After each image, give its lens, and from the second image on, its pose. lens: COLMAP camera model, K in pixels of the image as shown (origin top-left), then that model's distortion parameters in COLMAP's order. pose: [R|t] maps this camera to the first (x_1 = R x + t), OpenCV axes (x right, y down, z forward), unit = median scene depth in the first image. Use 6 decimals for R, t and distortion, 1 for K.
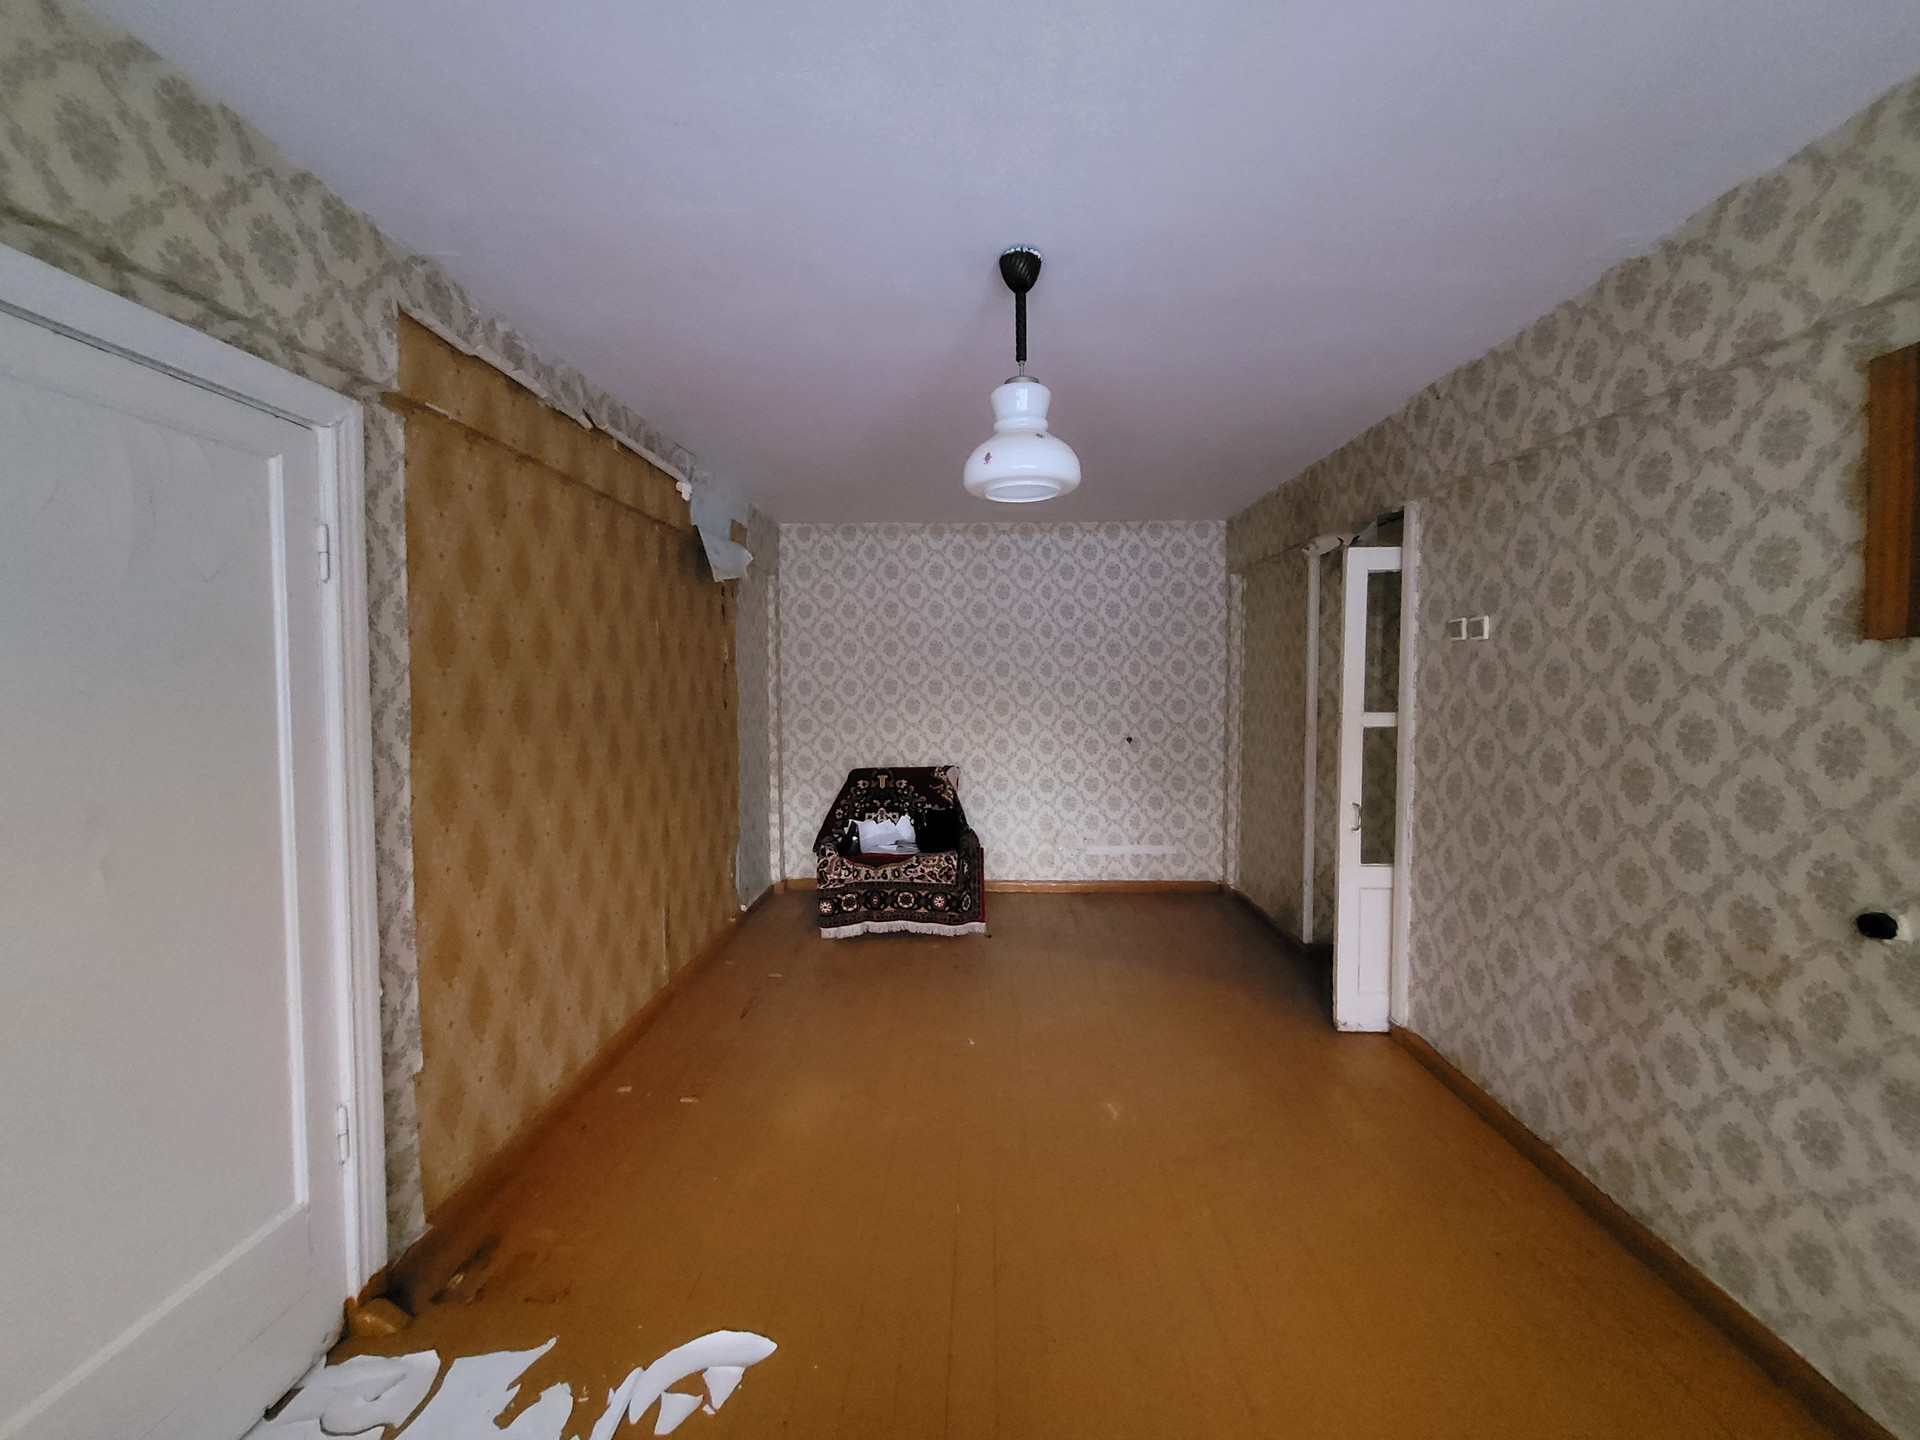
lens RADIAL K [[753.9, 0, 963.3], [0, 753.9, 707.7], [0, 0, 1]] dist [-0.000131, -0.000190]
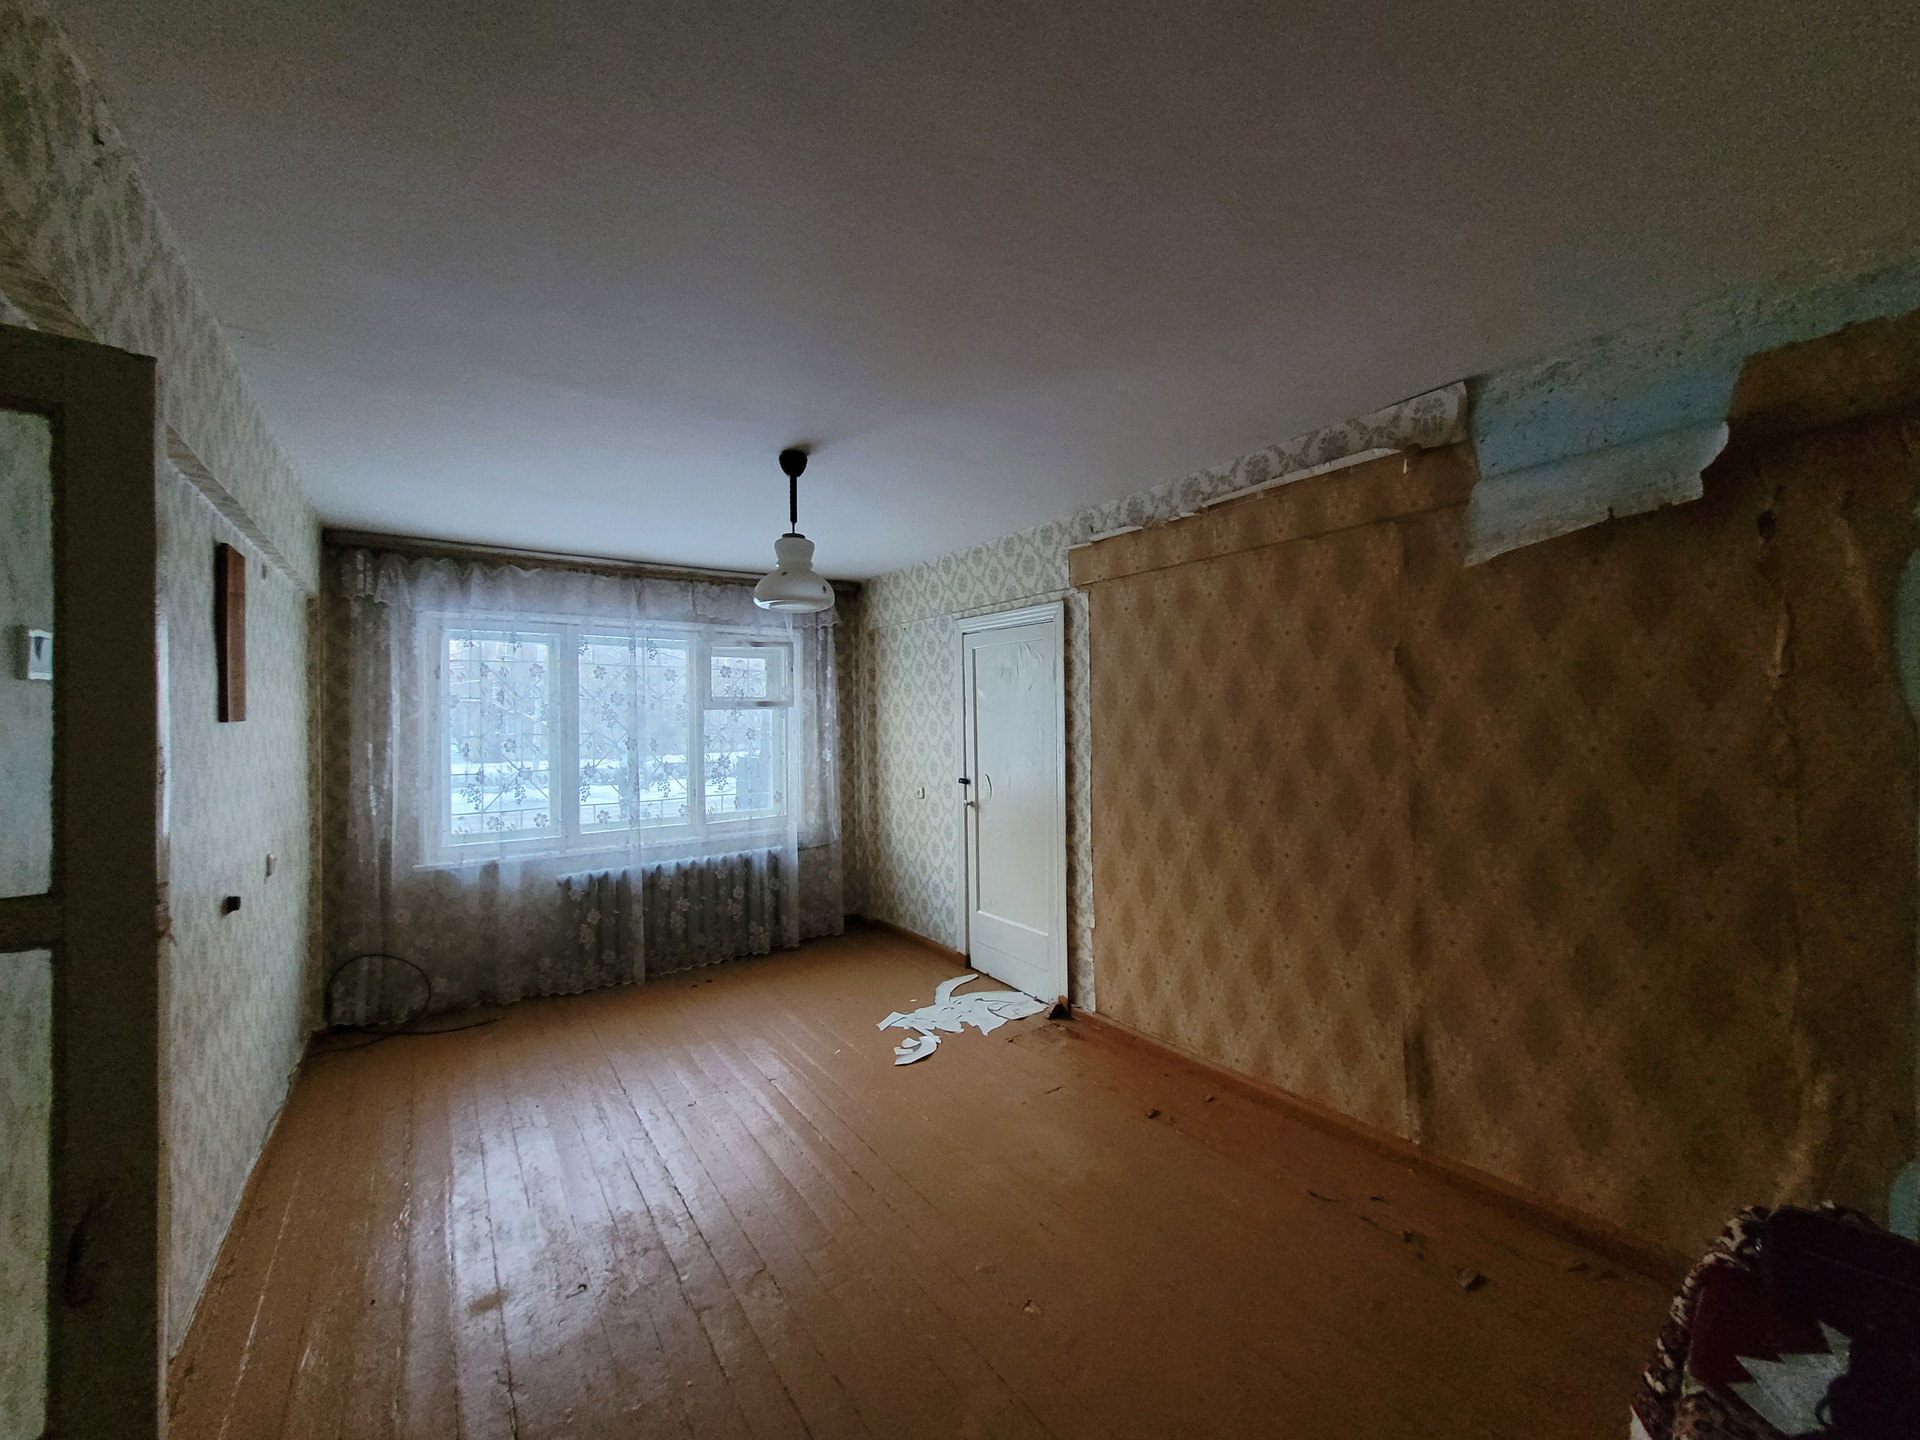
lens RADIAL K [[753.9, 0, 974.3], [0, 753.9, 711.8], [0, 0, 1]] dist [-0.000131, -0.000190]
pose [[-0.795530, 0.011378, -0.605808, 0.682685], [-0.008591, 0.999511, 0.030055, -0.126504], [0.605854, 0.029114, -0.795043, 2.348034]]
